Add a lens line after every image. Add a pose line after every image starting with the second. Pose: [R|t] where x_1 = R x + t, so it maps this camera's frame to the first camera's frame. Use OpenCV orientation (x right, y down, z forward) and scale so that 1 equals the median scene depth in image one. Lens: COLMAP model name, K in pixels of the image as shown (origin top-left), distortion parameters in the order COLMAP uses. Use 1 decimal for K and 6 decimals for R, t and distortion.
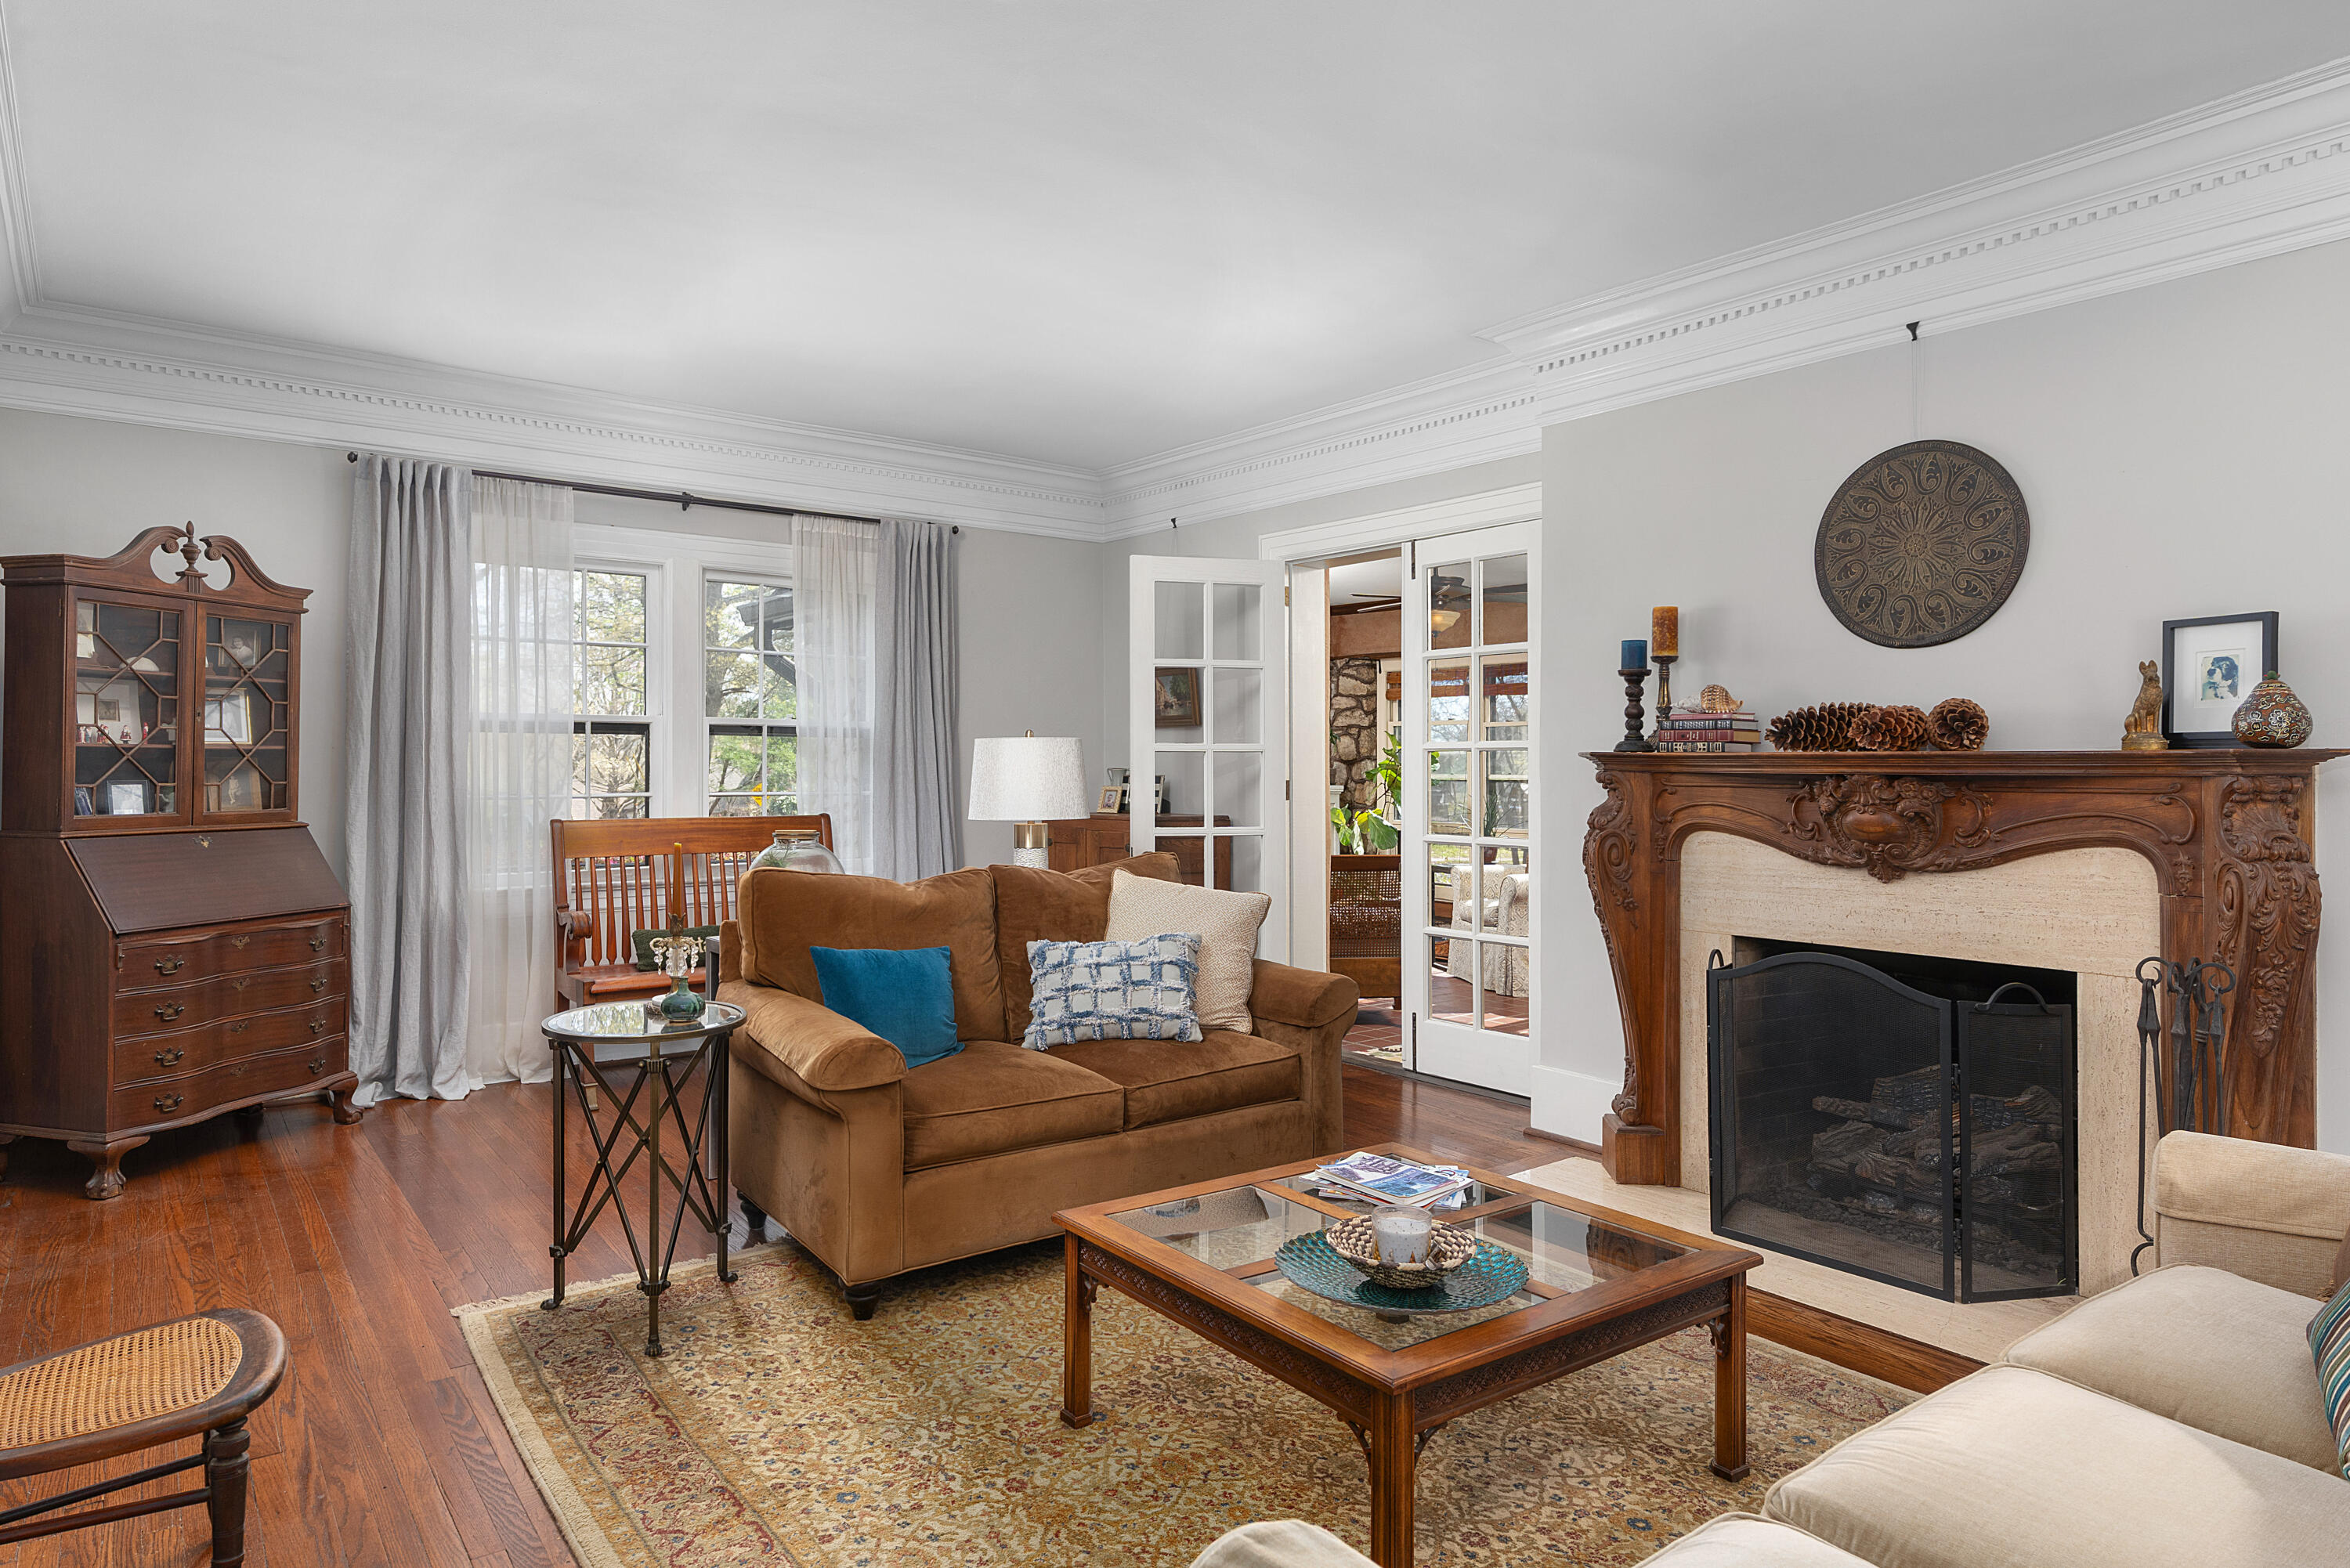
lens RADIAL K [[1340.5, 0, 1169.1], [0, 1340.5, 773.0], [0, 0, 1]] dist [-0.007577, -0.002326]
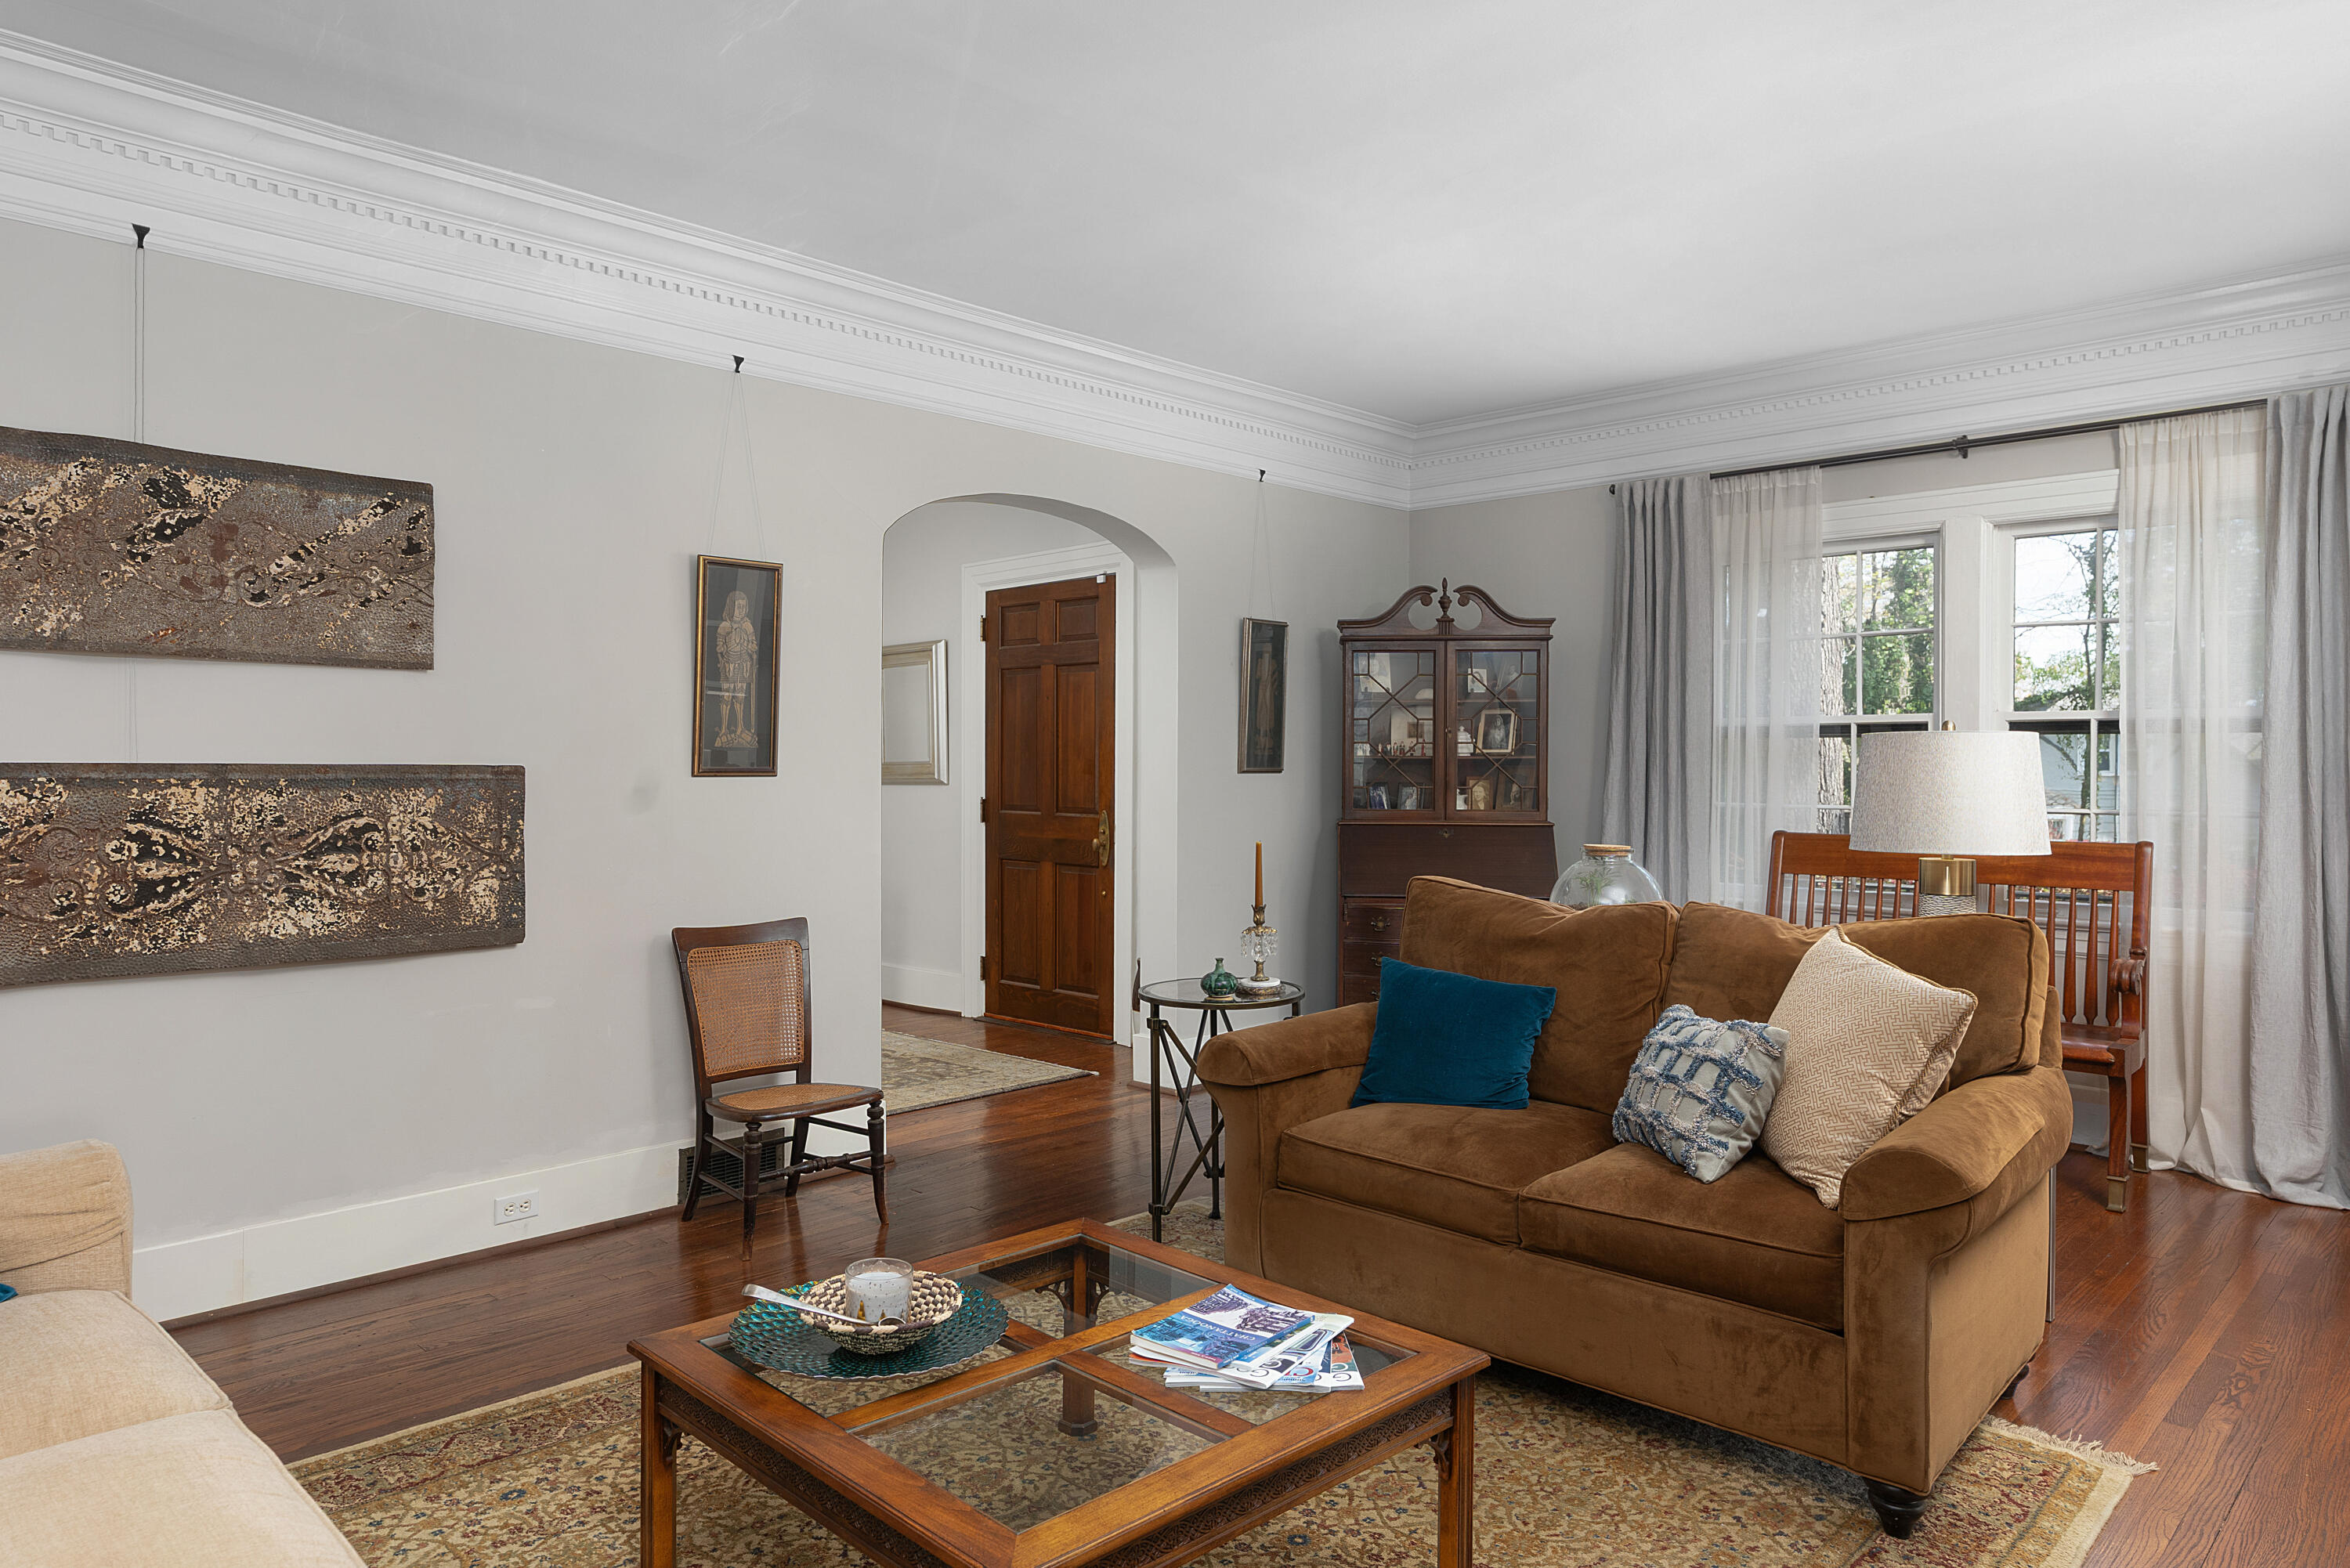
lens RADIAL K [[1472.4, 0, 1176.7], [0, 1472.4, 776.4], [0, 0, 1]] dist [-0.003003, -0.000975]
pose [[0.175838, 0.002748, -0.984415, 1.175814], [-0.008416, 0.999964, 0.001288, -0.002696], [0.984383, 0.008058, 0.175854, 1.021200]]
